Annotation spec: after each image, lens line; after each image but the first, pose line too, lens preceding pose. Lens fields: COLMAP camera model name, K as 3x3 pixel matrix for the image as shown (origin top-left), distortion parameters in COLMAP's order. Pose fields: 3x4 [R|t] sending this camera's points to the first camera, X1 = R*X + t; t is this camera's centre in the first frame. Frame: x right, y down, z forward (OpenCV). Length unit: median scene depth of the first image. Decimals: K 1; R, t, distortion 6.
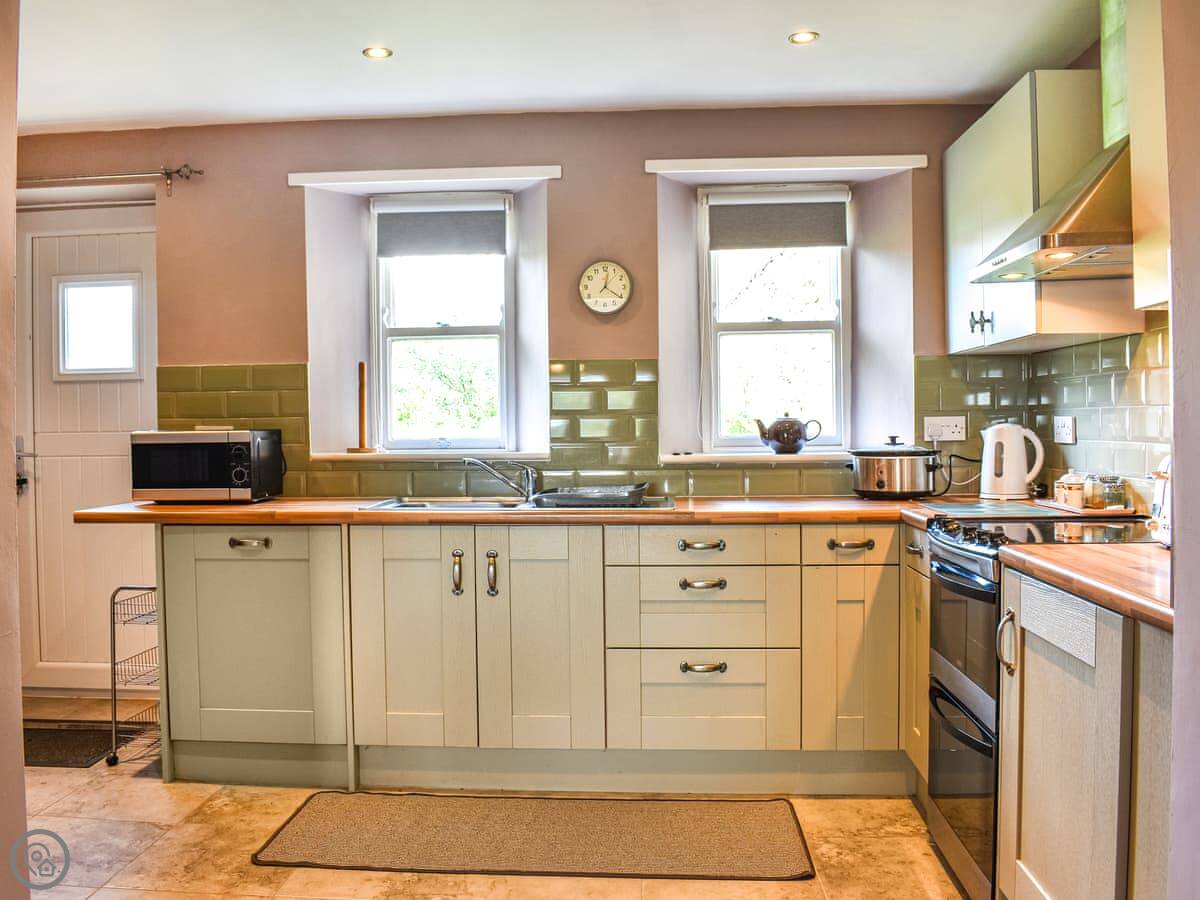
lens RADIAL K [[1021.4, 0, 600.0], [0, 1021.4, 414.3], [0, 0, 1]] dist [-0.077102, -0.004441]
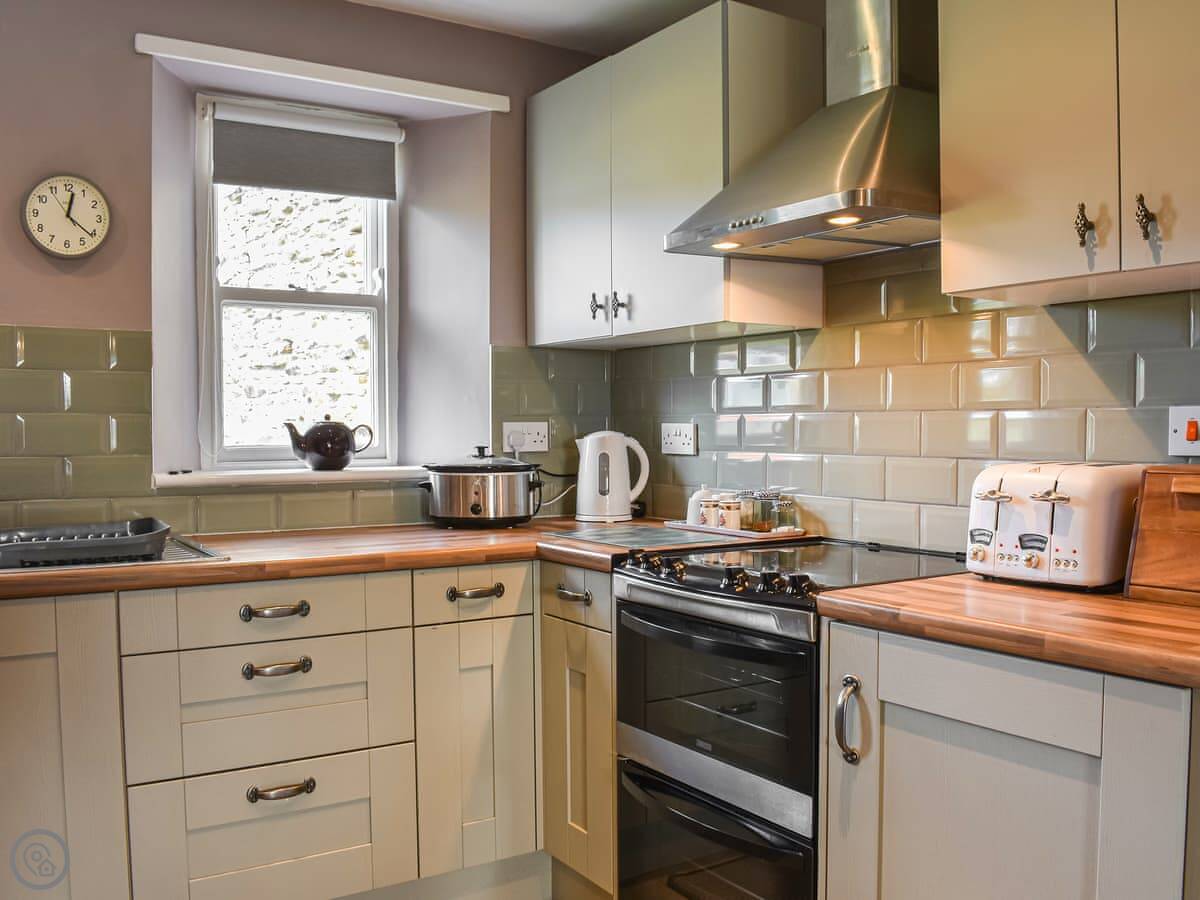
lens RADIAL K [[1057.8, 0, 600.0], [0, 1057.8, 450.0], [0, 0, 1]] dist [-0.079198, -0.006109]
pose [[0.796830, -0.004617, 0.604186, -0.131341], [-0.011995, 0.999653, 0.023459, 0.004162], [-0.604084, -0.025940, 0.796498, 0.297057]]
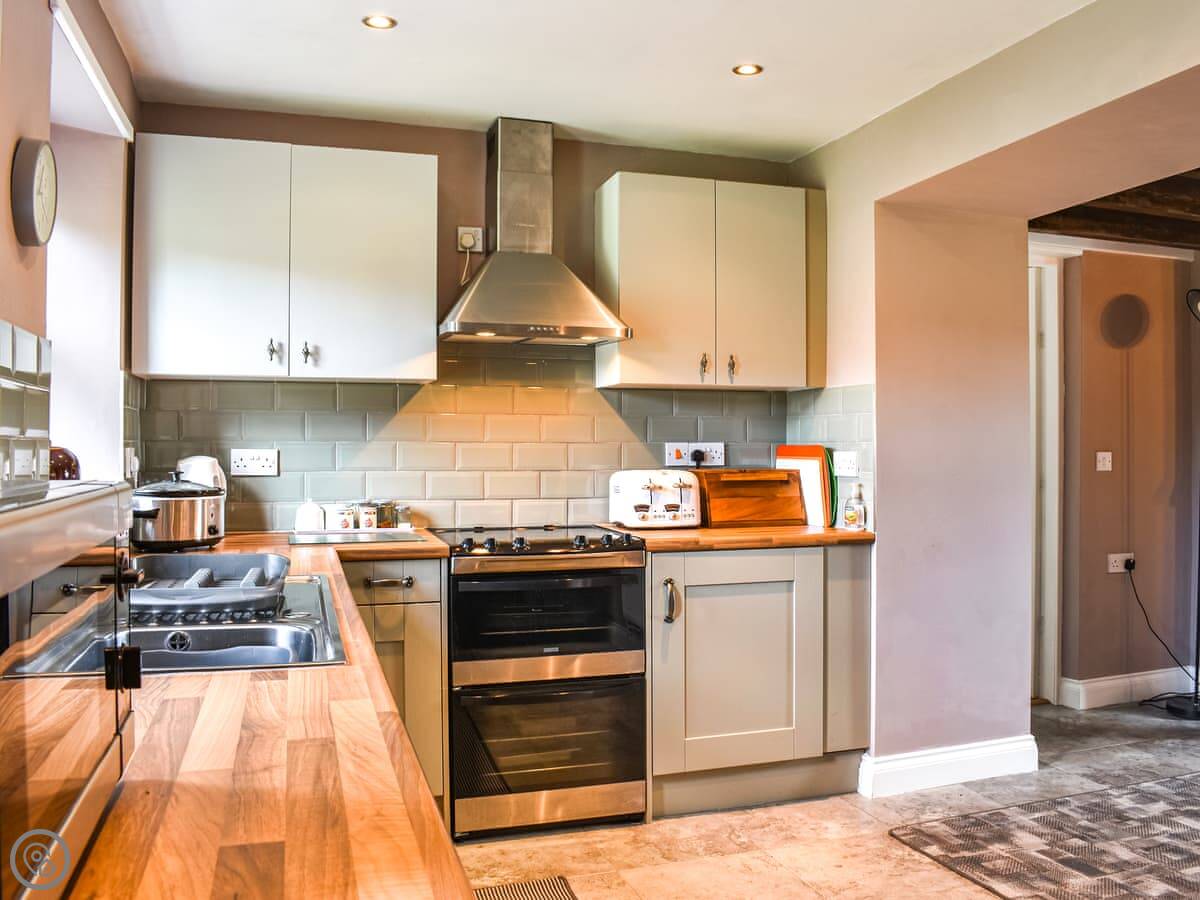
lens RADIAL K [[1057.8, 0, 600.0], [0, 1057.8, 450.0], [0, 0, 1]] dist [-0.079198, -0.006109]
pose [[-0.350061, 0.006195, 0.936706, -0.623293], [-0.006920, 0.999934, -0.009200, 0.009500], [-0.936701, -0.009702, -0.349995, 0.992465]]
